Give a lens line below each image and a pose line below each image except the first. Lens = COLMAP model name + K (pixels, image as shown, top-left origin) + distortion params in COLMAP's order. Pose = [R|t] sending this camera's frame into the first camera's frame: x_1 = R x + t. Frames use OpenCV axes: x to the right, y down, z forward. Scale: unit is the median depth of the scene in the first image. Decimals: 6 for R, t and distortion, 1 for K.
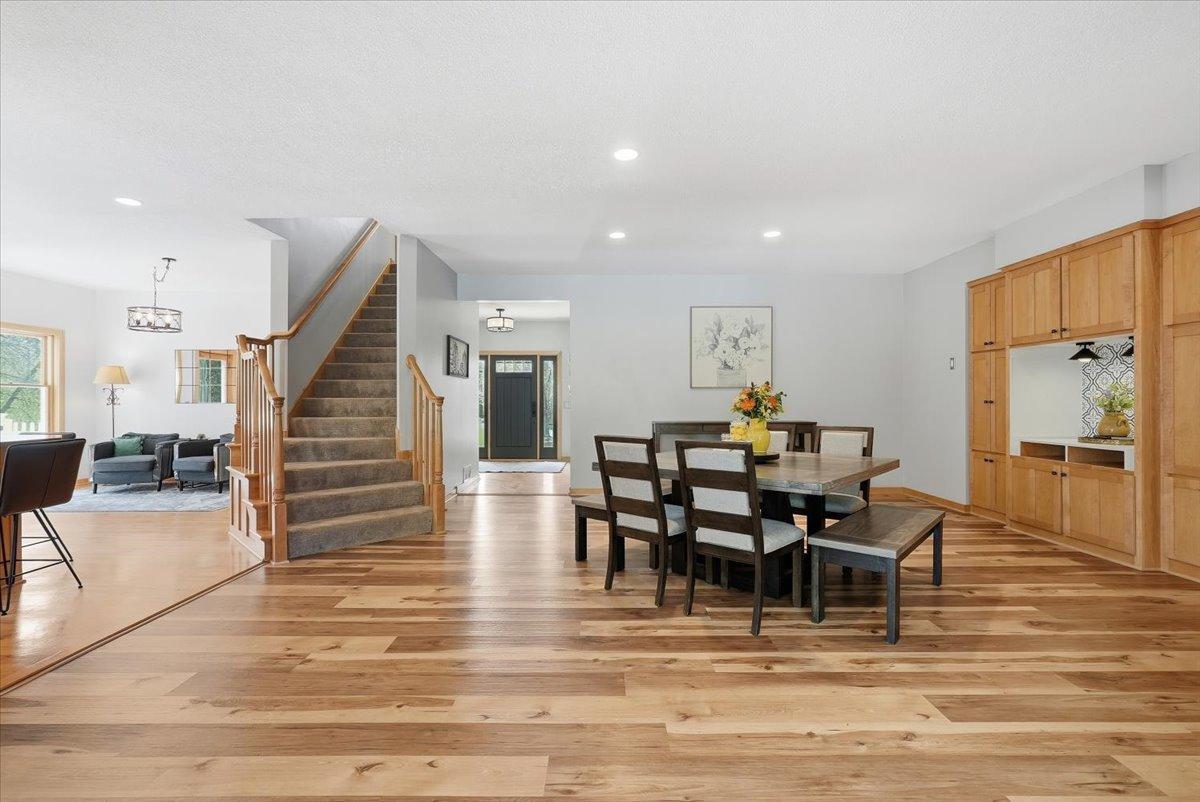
lens RADIAL K [[559.2, 0, 621.5], [0, 559.2, 401.9], [0, 0, 1]] dist [-0.001434, 0.000261]
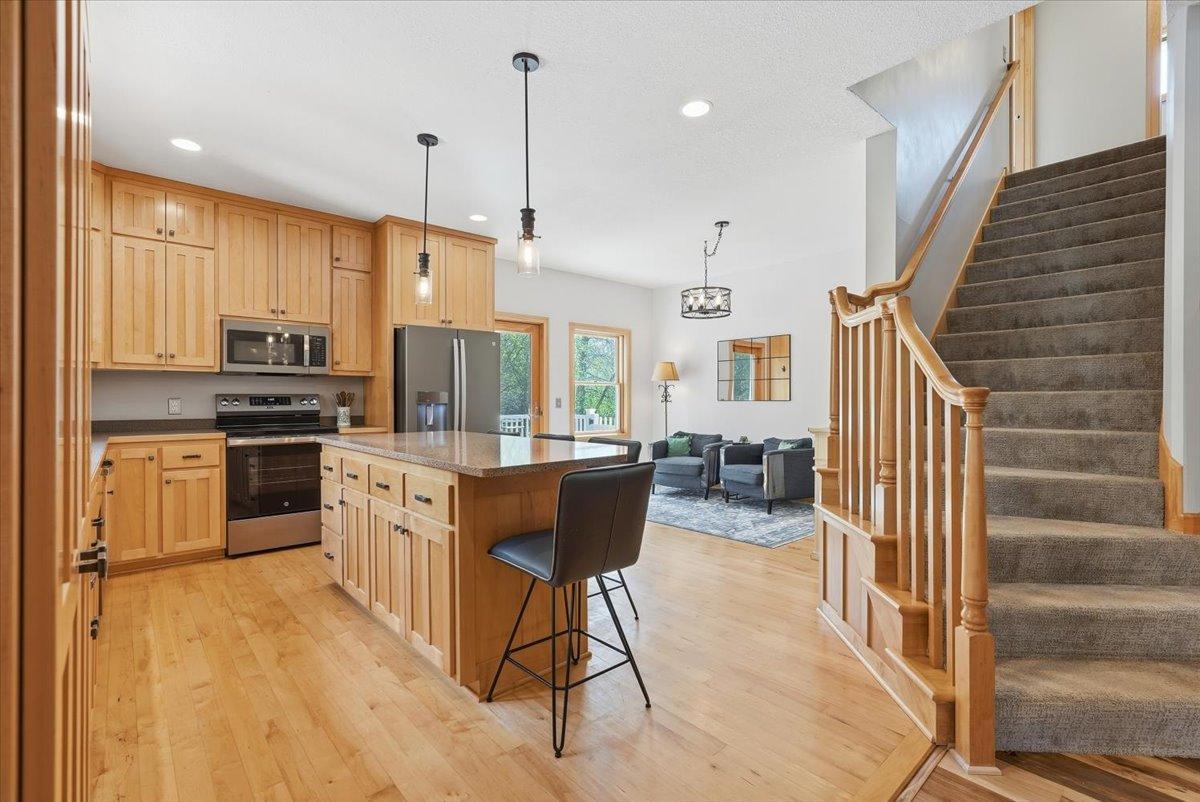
lens RADIAL K [[559.2, 0, 621.5], [0, 559.2, 401.9], [0, 0, 1]] dist [-0.001434, 0.000261]
pose [[0.695594, 0.003215, -0.718428, -0.316181], [0.001119, 0.999984, 0.005559, -0.000776], [0.718434, -0.004671, 0.695579, 0.318420]]
